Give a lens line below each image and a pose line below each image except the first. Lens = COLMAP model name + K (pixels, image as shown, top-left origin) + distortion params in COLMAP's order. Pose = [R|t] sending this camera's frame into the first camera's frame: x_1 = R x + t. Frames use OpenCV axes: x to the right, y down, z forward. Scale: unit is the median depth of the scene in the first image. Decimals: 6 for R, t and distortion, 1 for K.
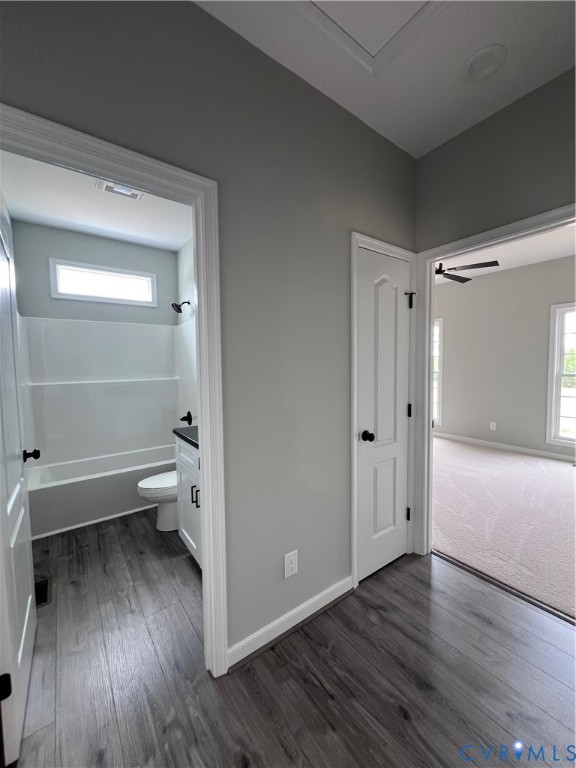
lens RADIAL K [[306.3, 0, 288.3], [0, 306.3, 385.0], [0, 0, 1]] dist [-0.003414, 0.000175]
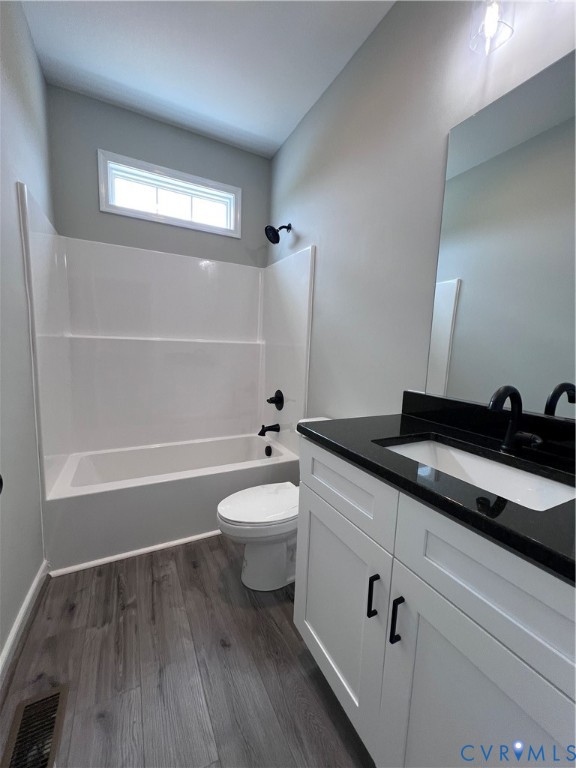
lens RADIAL K [[307.2, 0, 287.0], [0, 307.2, 383.2], [0, 0, 1]] dist [-0.002860, 0.000801]
pose [[0.986591, 0.061967, -0.150990, -0.290862], [-0.054871, 0.997204, 0.050720, 0.048961], [0.153711, -0.041755, 0.987233, 0.457917]]
